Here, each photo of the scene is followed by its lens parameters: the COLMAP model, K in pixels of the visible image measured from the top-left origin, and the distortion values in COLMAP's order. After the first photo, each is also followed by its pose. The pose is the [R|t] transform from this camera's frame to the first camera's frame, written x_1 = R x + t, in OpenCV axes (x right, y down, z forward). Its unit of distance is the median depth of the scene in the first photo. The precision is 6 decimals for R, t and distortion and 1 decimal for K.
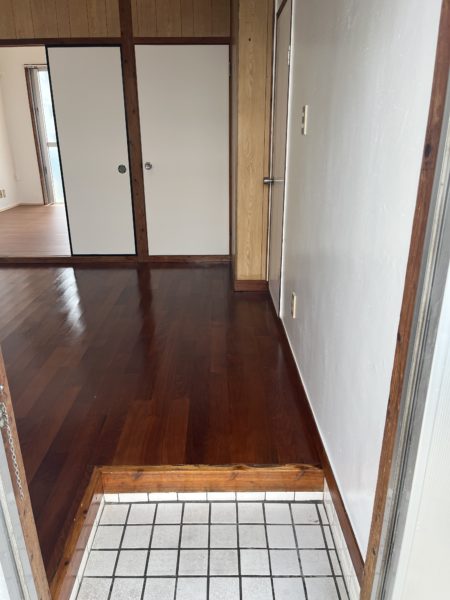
lens RADIAL K [[453.9, 0, 225.0], [0, 453.9, 300.0], [0, 0, 1]] dist [0.057239, -0.081586]
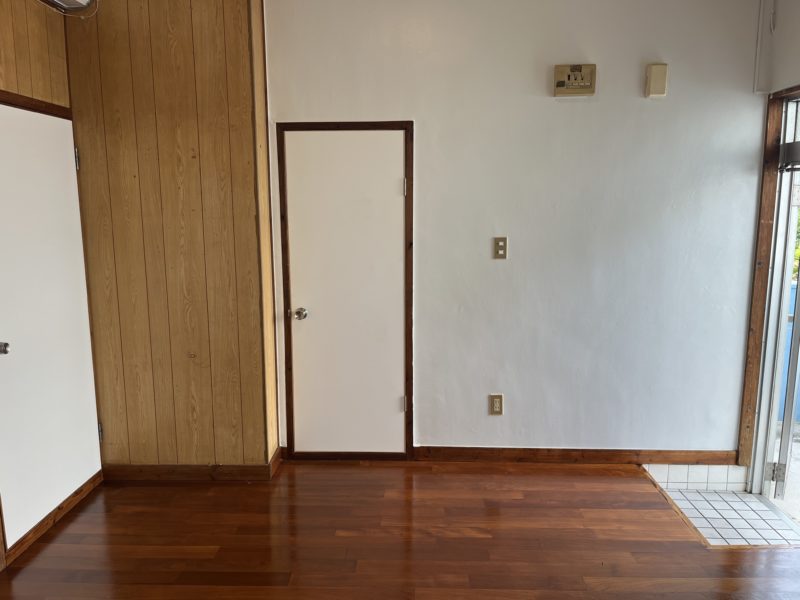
lens RADIAL K [[605.2, 0, 399.4], [0, 605.2, 302.0], [0, 0, 1]] dist [0.057239, -0.081586]
pose [[0.042384, -0.146764, 0.988263, -0.780138], [0.350588, 0.928438, 0.122844, -0.294990], [-0.935570, 0.341267, 0.090804, 0.624264]]
